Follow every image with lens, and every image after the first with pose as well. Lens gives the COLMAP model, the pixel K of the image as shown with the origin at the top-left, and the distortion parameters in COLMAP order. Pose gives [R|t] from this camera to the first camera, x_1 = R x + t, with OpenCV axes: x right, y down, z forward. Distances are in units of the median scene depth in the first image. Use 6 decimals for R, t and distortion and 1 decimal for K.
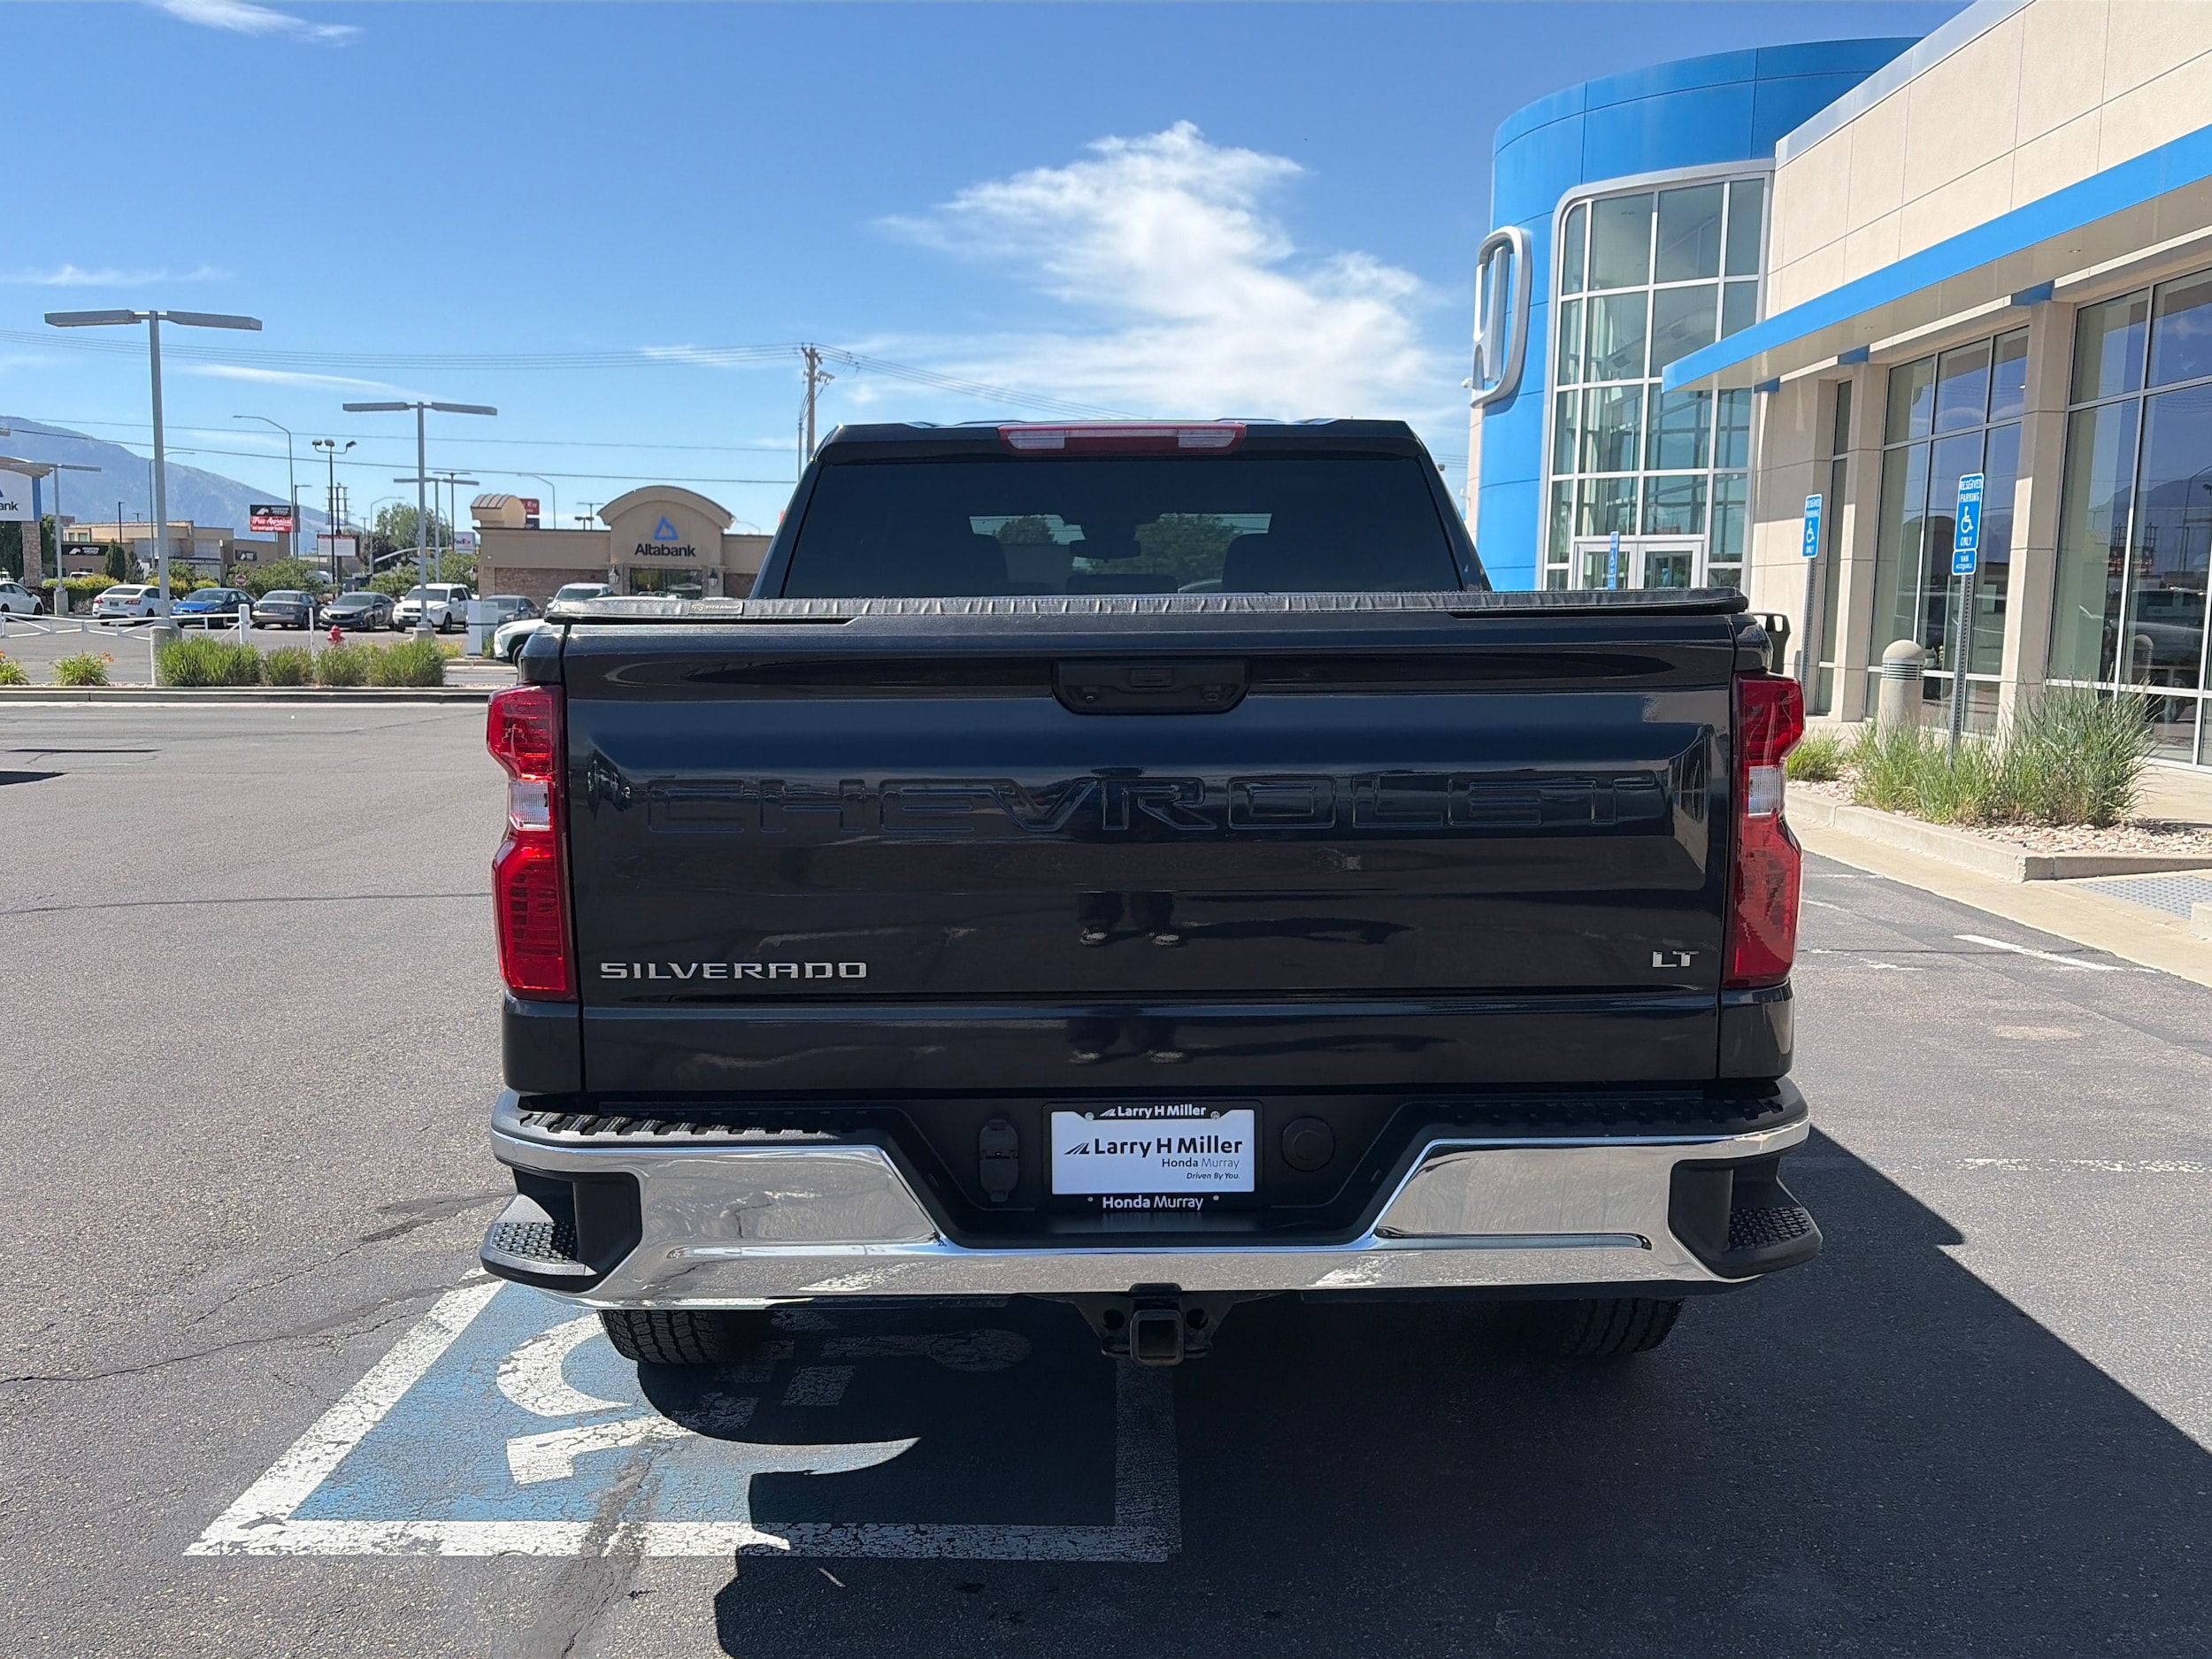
lens RADIAL K [[1812.8, 0, 1258.2], [0, 1812.8, 820.7], [0, 0, 1]] dist [0.041486, -0.045634]
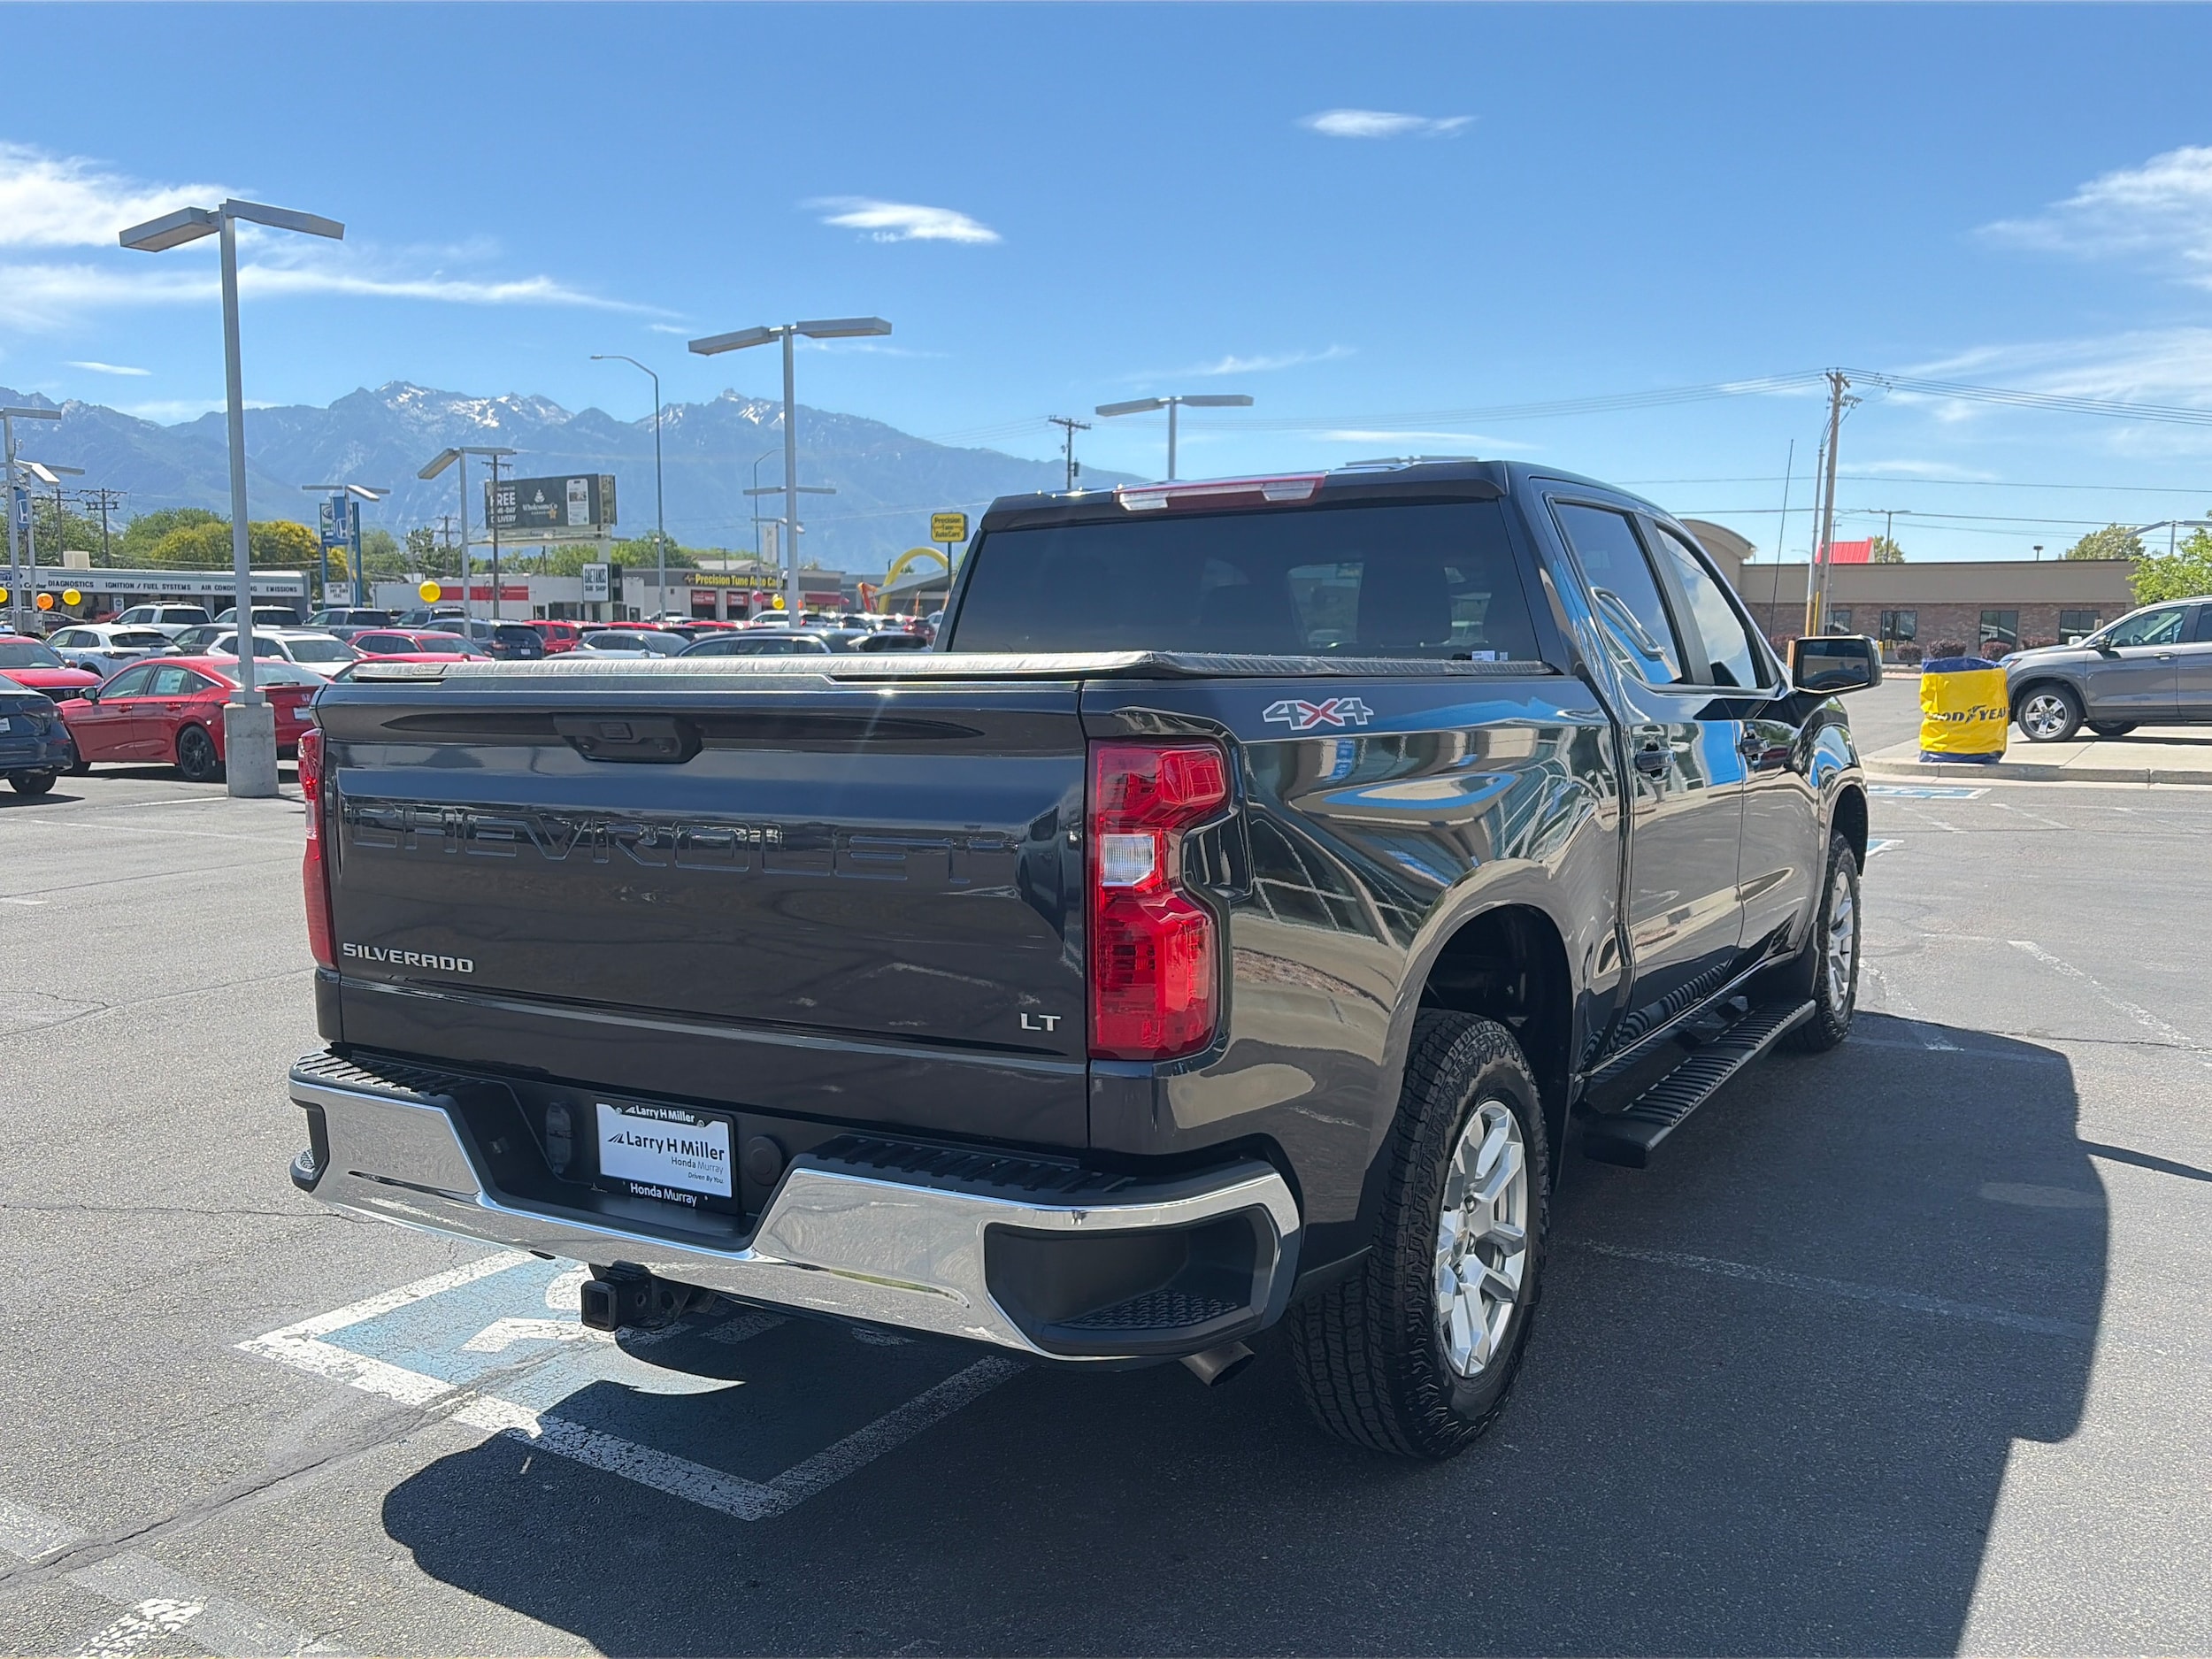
lens RADIAL K [[1812.8, 0, 1258.2], [0, 1812.8, 820.7], [0, 0, 1]] dist [0.041486, -0.045634]
pose [[0.857662, 0.043813, -0.512344, 0.619373], [-0.051871, 0.998653, -0.001433, -0.029965], [0.511591, 0.027804, 0.858779, 0.152617]]
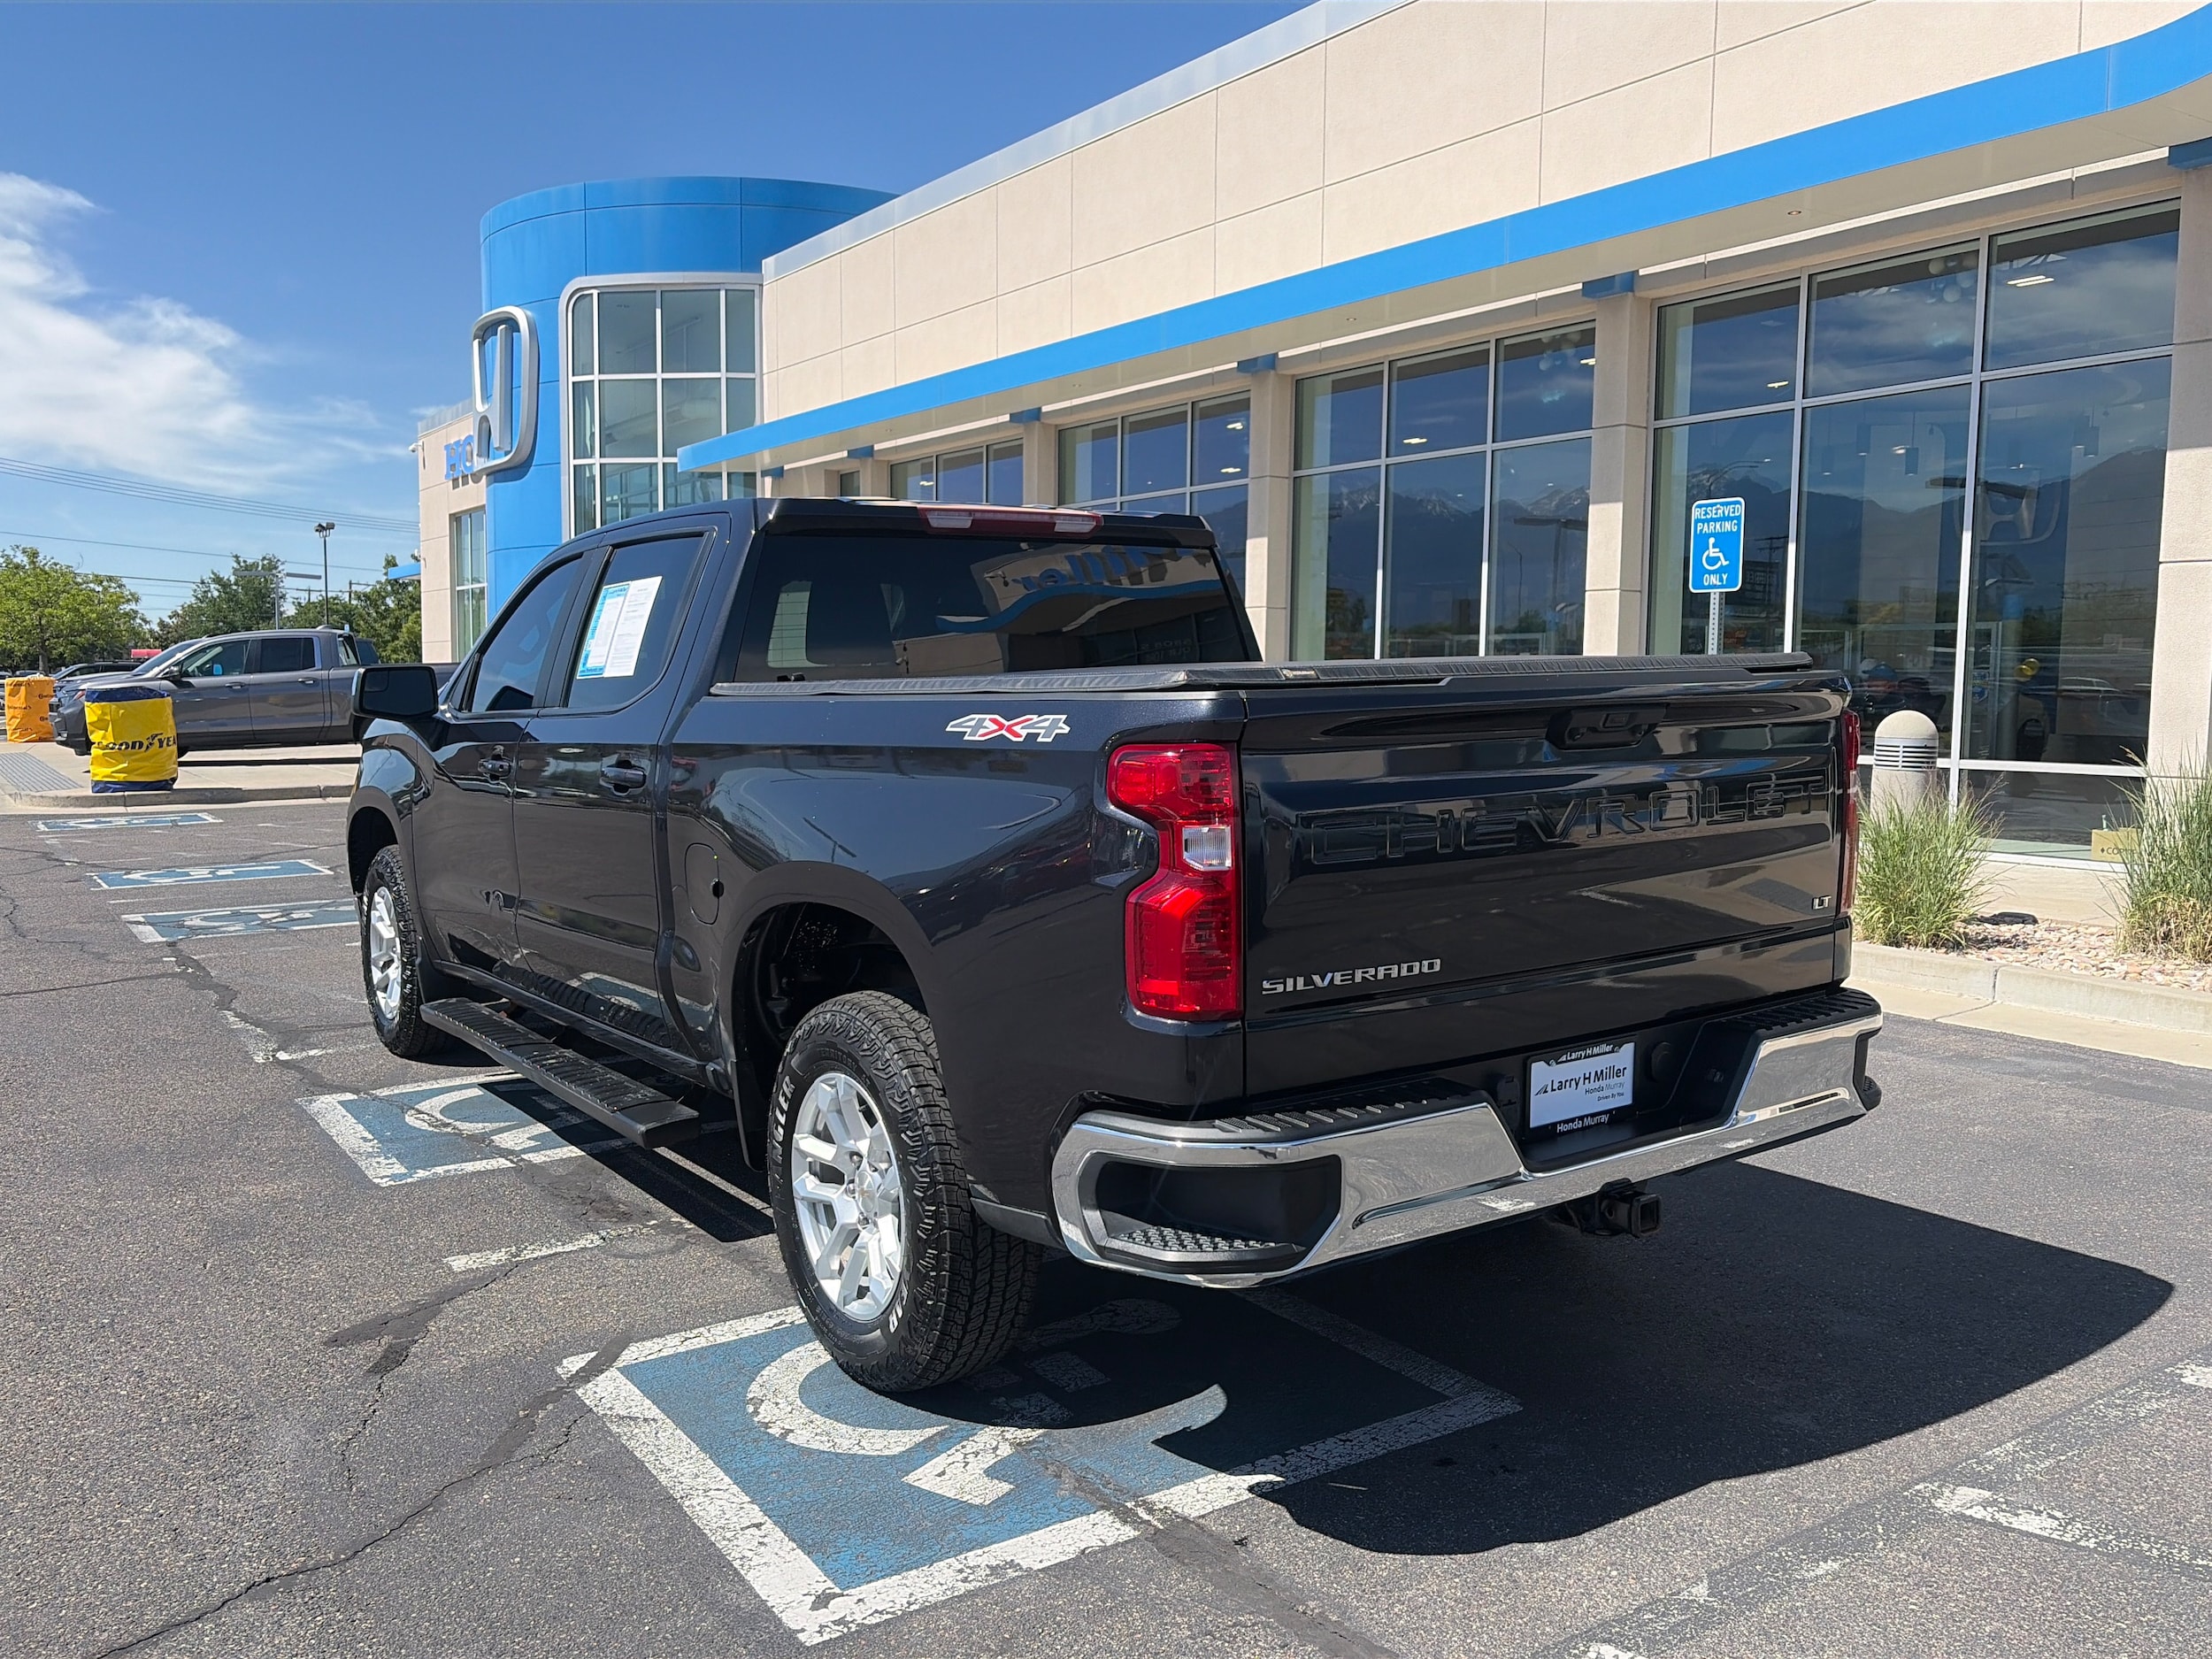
lens RADIAL K [[1676.8, 0, 1065.9], [0, 1676.8, 802.1], [0, 0, 1]] dist [0.013397, 0.000618]
pose [[0.848084, -0.048114, 0.527673, -0.744301], [0.066458, 0.997663, -0.015845, -0.019247], [-0.525677, 0.048506, 0.849300, 0.116527]]
